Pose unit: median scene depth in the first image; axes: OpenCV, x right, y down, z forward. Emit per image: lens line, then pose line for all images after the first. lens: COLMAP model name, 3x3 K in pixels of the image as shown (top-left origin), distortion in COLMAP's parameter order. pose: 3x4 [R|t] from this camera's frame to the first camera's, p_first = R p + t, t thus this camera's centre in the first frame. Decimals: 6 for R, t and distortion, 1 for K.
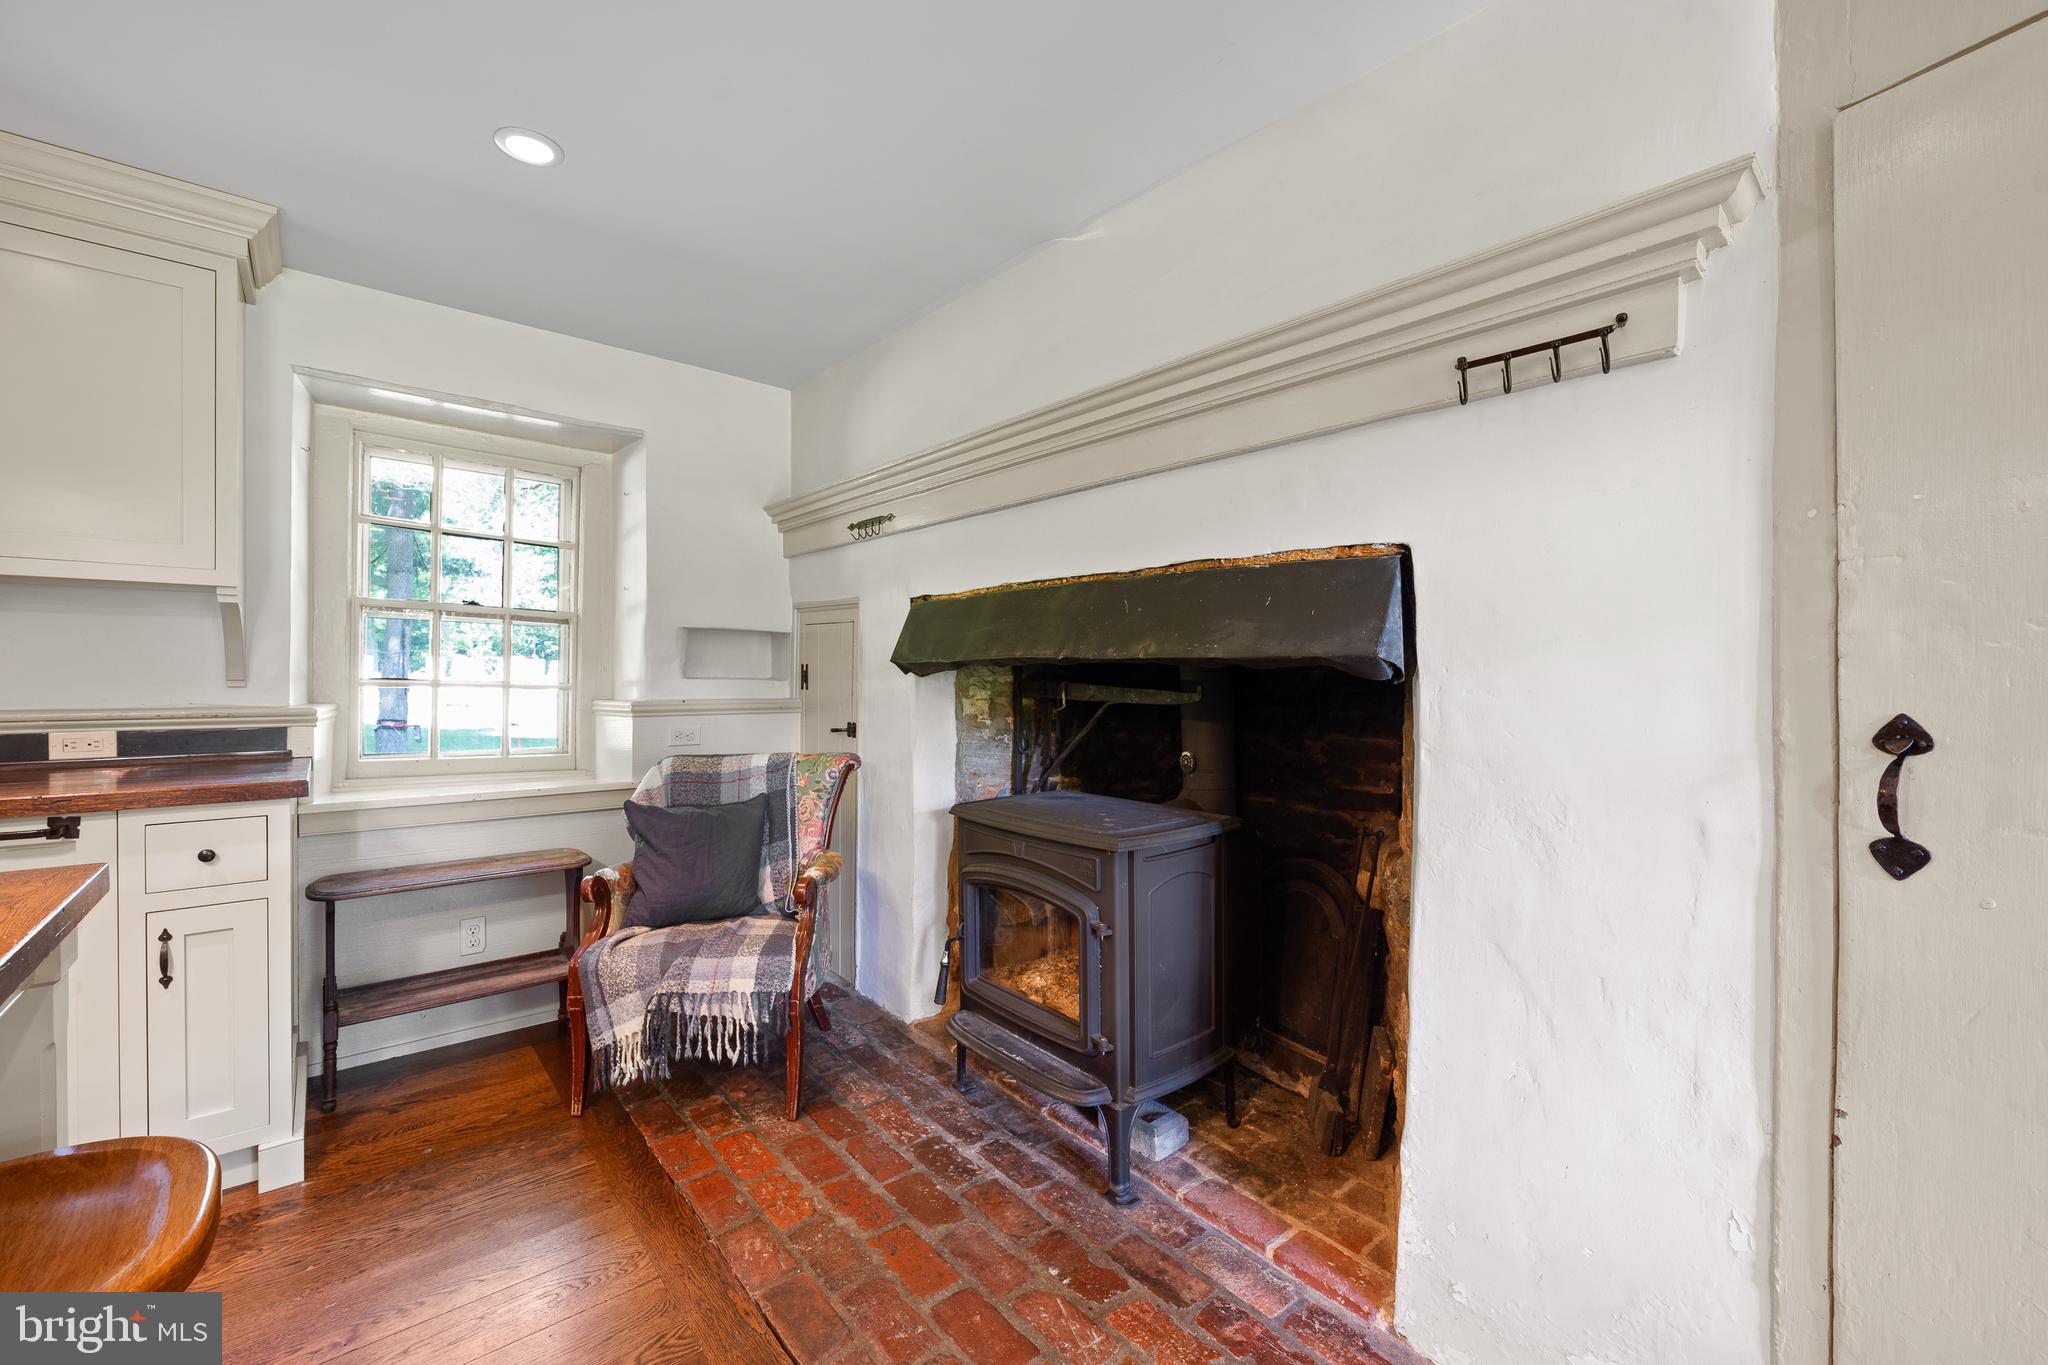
lens RADIAL K [[823.2, 0, 1020.0], [0, 823.2, 681.8], [0, 0, 1]] dist [-0.004470, -0.000131]
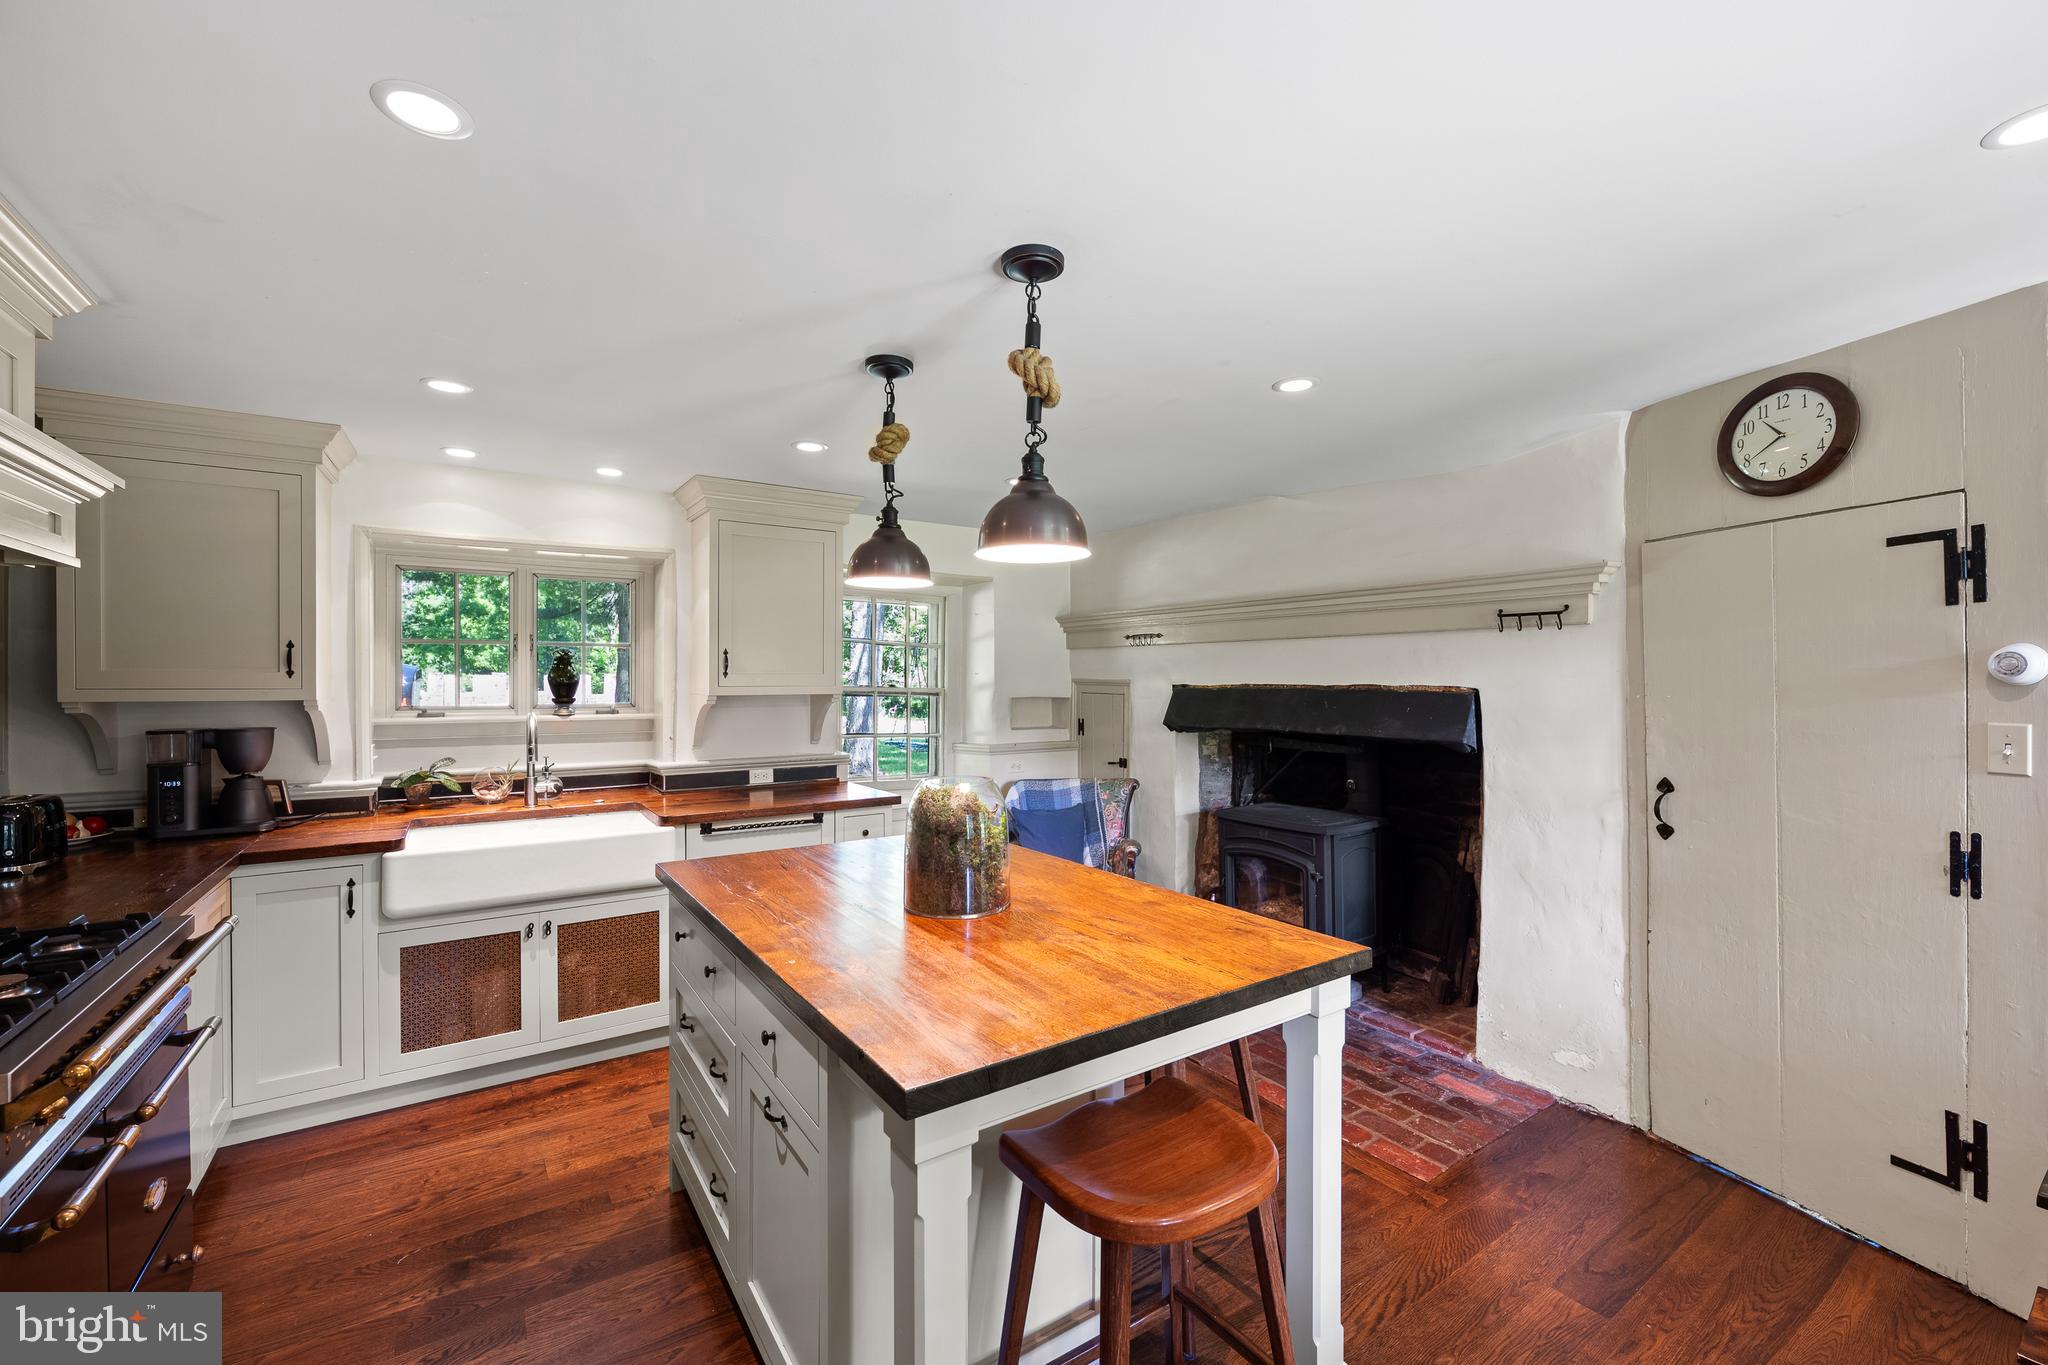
lens RADIAL K [[823.2, 0, 1025.5], [0, 823.2, 684.0], [0, 0, 1]] dist [-0.004470, -0.000131]
pose [[0.994304, -0.008688, -0.106224, -0.316035], [0.007723, 0.999925, -0.009494, -0.114241], [0.106299, 0.008620, 0.994297, -0.841152]]
